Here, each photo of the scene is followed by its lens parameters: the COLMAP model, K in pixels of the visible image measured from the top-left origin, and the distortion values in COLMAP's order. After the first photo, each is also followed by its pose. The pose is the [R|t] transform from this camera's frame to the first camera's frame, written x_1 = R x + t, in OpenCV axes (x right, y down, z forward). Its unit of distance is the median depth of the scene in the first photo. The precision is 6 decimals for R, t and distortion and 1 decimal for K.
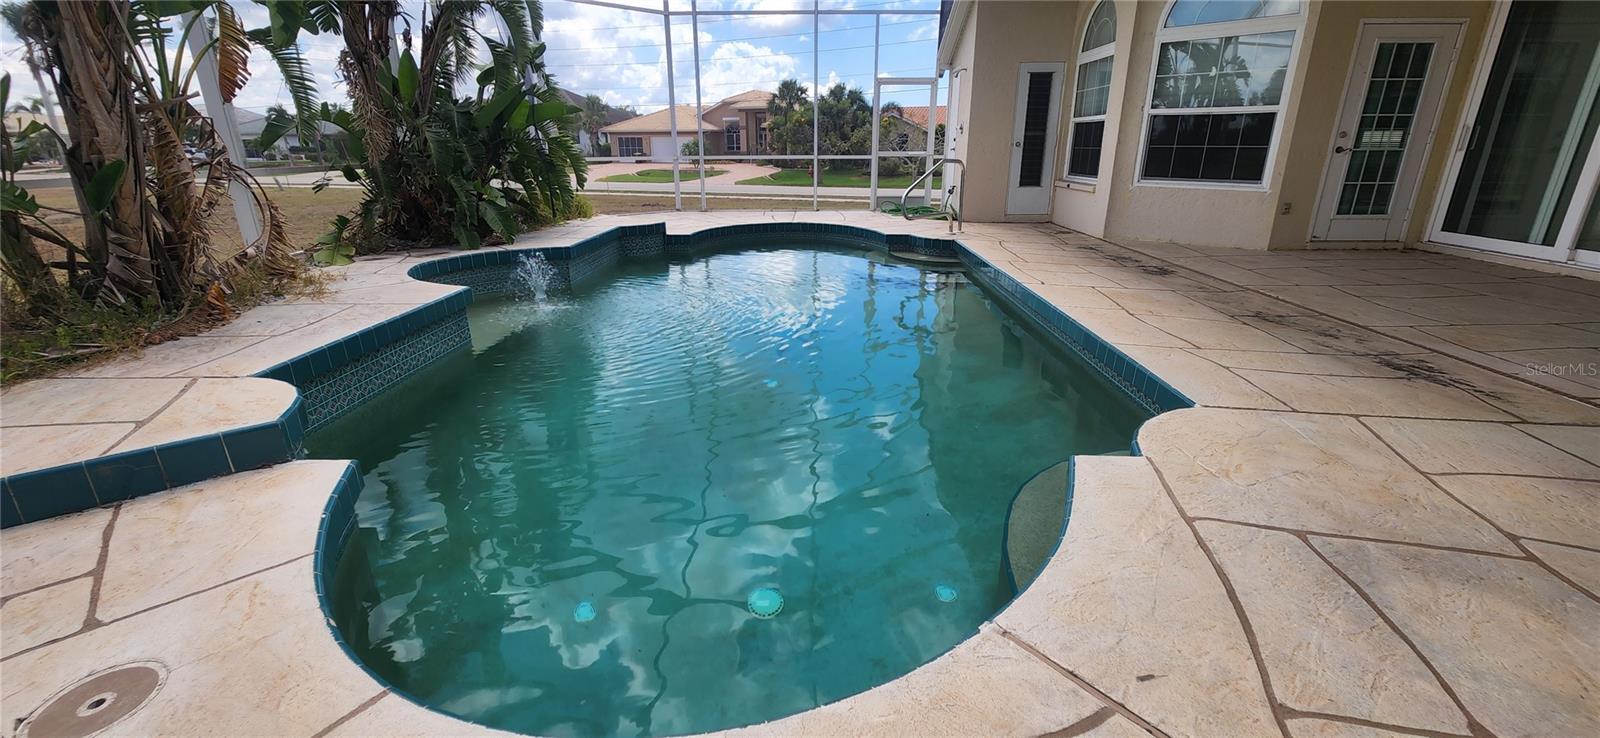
lens RADIAL K [[652.6, 0, 804.0], [0, 652.6, 367.3], [0, 0, 1]] dist [0.002304, -0.003406]
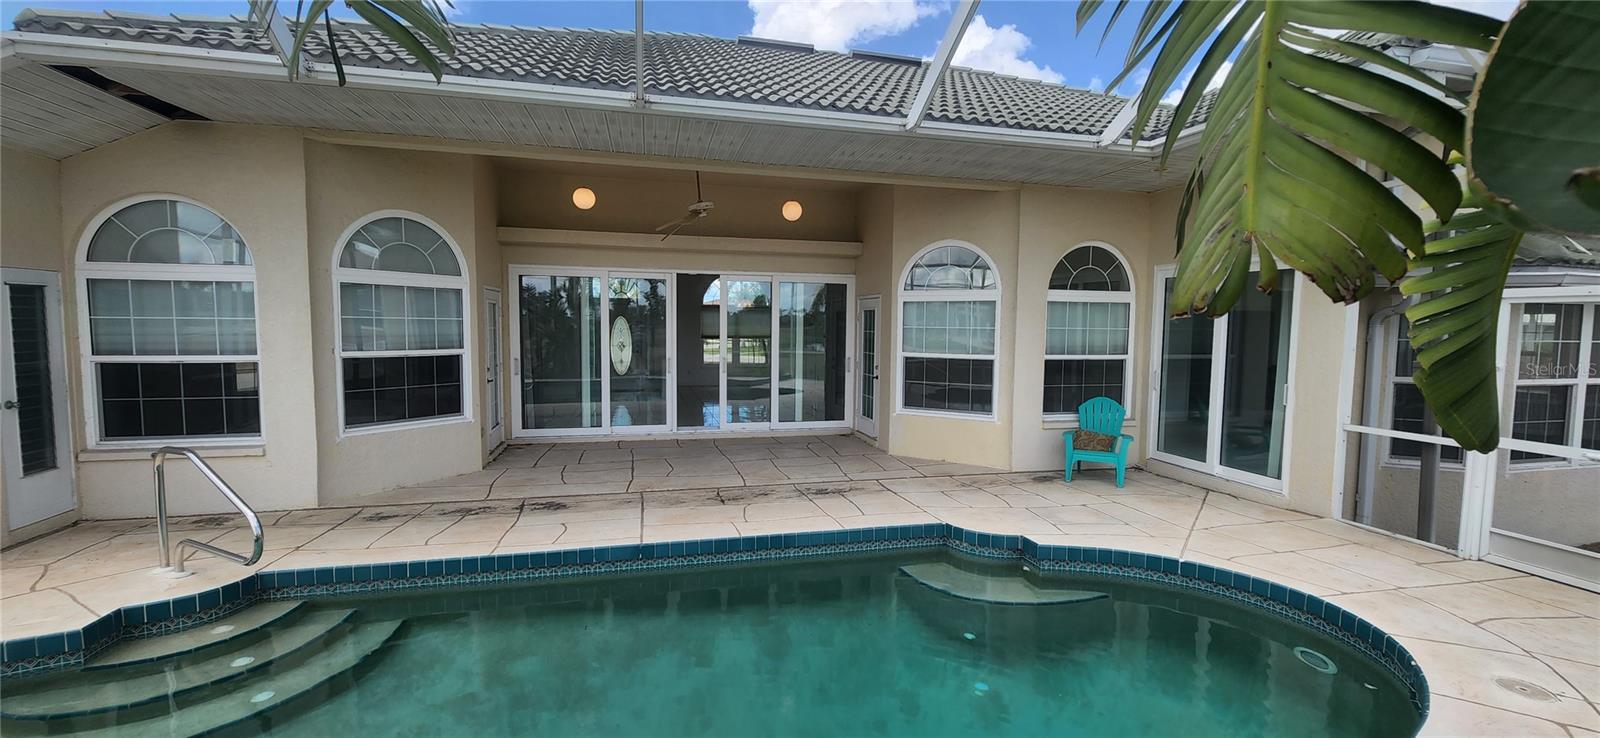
lens RADIAL K [[652.6, 0, 807.4], [0, 652.6, 371.2], [0, 0, 1]] dist [0.002304, -0.003406]
pose [[-0.276631, -0.069795, 0.958438, -0.501640], [0.298321, 0.941847, 0.154690, -0.340909], [-0.913499, 0.328714, -0.239723, 0.691673]]
